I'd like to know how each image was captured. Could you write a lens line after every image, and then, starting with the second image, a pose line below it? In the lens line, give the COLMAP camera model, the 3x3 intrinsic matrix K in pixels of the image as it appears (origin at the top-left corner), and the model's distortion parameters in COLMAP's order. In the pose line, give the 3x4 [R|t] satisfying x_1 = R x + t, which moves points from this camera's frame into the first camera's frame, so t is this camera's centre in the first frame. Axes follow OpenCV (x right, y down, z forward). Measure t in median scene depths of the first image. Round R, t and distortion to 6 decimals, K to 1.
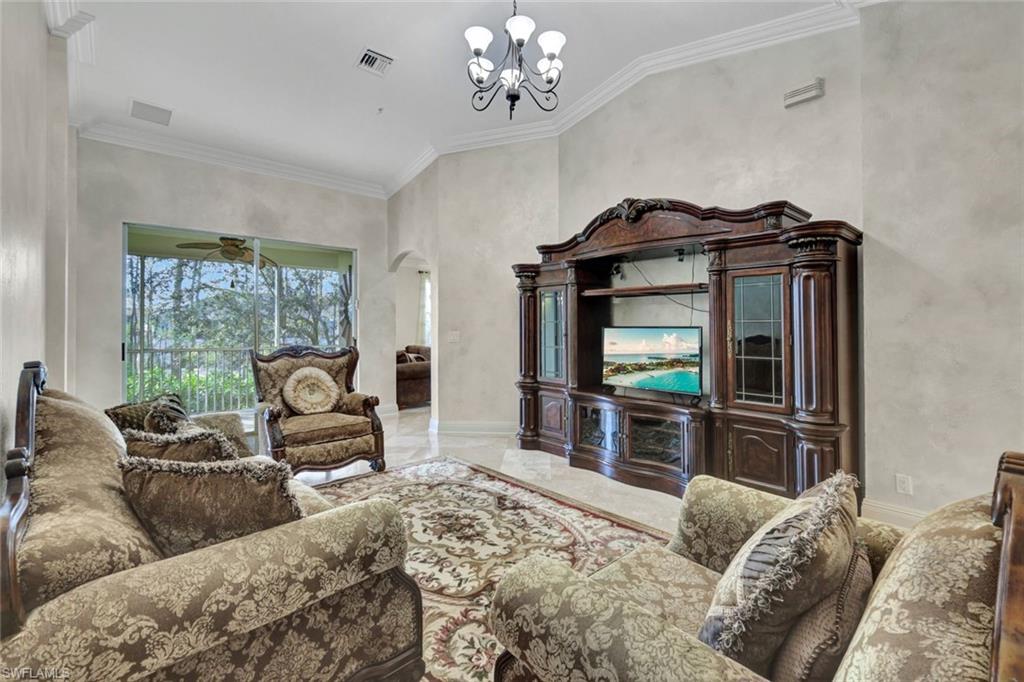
lens RADIAL K [[453.9, 0, 516.0], [0, 453.9, 320.1], [0, 0, 1]] dist [0.003536, -0.000418]
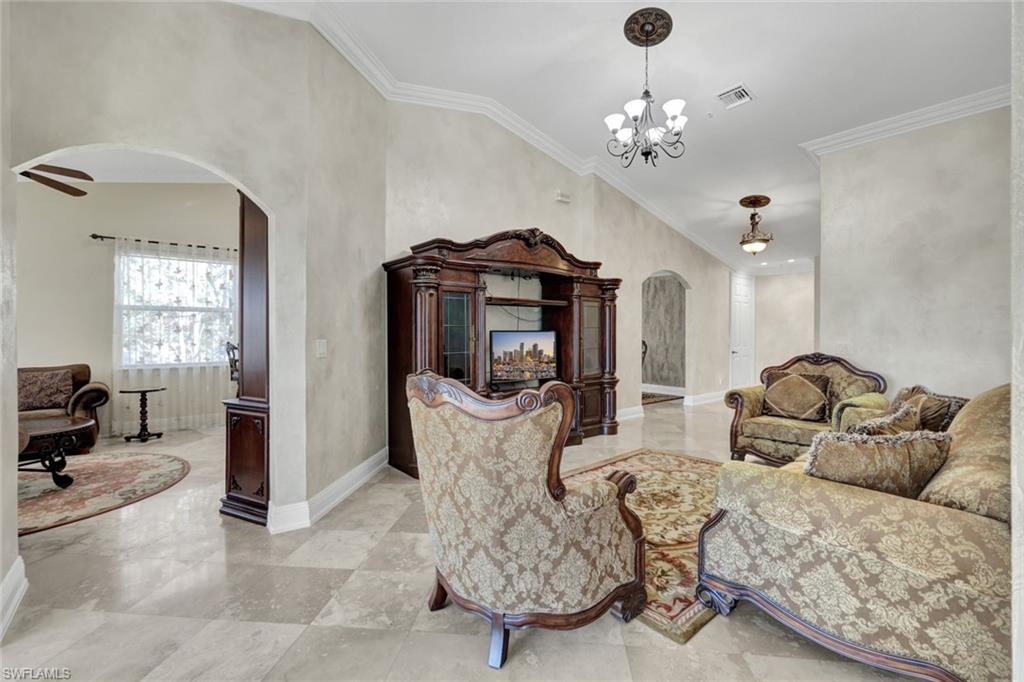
lens RADIAL K [[453.9, 0, 516.1], [0, 453.9, 336.3], [0, 0, 1]] dist [0.003536, -0.000418]
pose [[0.019879, -0.005752, 0.999786, -1.063658], [-0.005108, 0.999970, 0.005854, 0.024131], [-0.999789, -0.005223, 0.019849, 1.090991]]
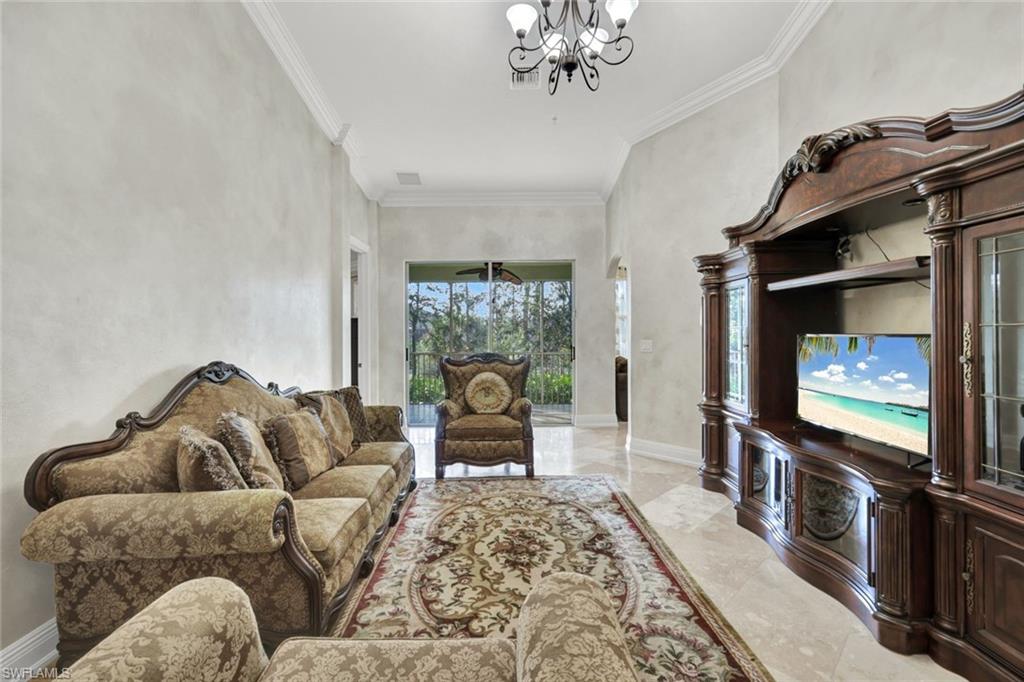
lens RADIAL K [[453.9, 0, 509.5], [0, 453.9, 334.4], [0, 0, 1]] dist [0.003536, -0.000418]
pose [[0.736692, -0.005927, -0.676202, 0.398380], [0.018759, 0.999756, 0.011674, -0.002405], [0.675968, -0.021285, 0.736624, 0.243017]]
